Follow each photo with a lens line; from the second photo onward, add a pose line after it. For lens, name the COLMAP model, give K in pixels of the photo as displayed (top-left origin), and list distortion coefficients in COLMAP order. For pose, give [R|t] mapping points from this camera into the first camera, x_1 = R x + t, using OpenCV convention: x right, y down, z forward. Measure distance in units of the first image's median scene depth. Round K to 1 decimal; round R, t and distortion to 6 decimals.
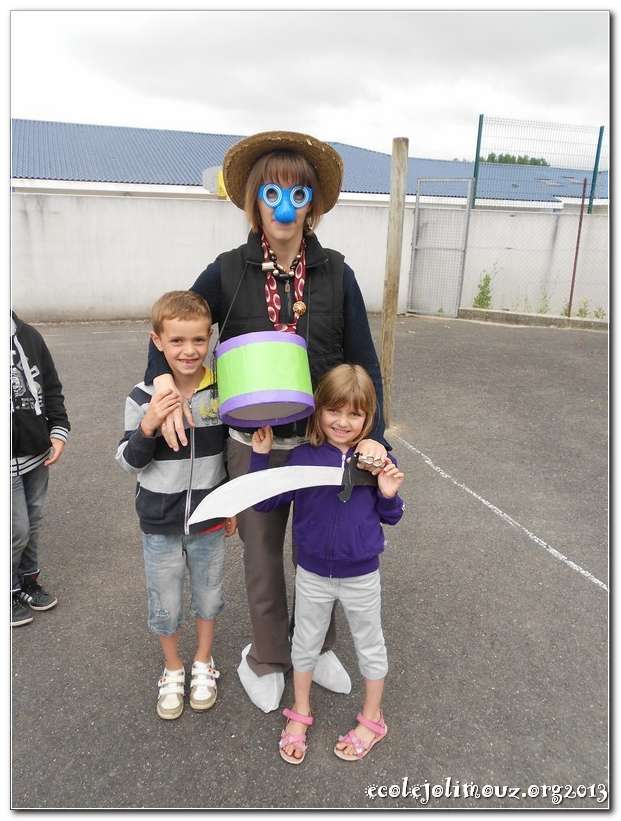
lens RADIAL K [[596.5, 0, 296.6], [0, 596.5, 412.7], [0, 0, 1]] dist [-0.005754, 0.001156]
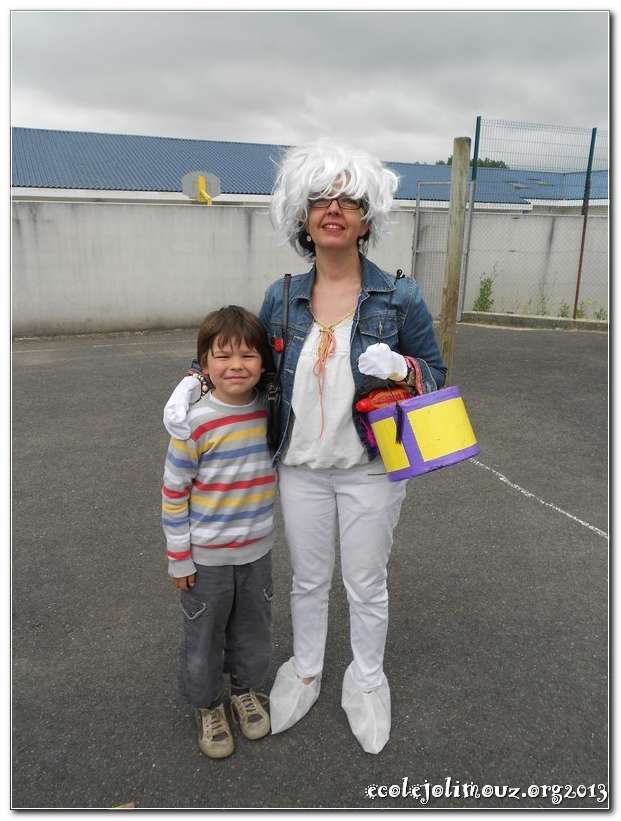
lens RADIAL K [[596.5, 0, 289.3], [0, 596.5, 409.1], [0, 0, 1]] dist [-0.005754, 0.001156]
pose [[0.998367, -0.028643, 0.049421, -0.078361], [0.029250, 0.999505, -0.011588, -0.013460], [-0.049064, 0.013015, 0.998711, 0.035214]]
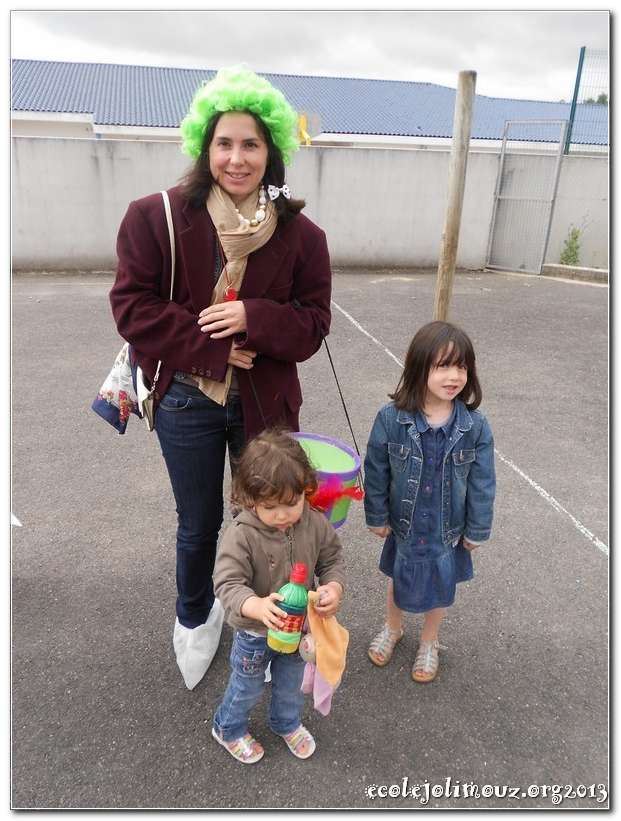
lens RADIAL K [[596.5, 0, 303.9], [0, 596.5, 406.5], [0, 0, 1]] dist [-0.005754, 0.001156]
pose [[0.991473, 0.049114, -0.120699, 0.031265], [-0.040771, 0.996668, 0.070646, -0.006810], [0.123766, -0.065122, 0.990172, 0.025921]]
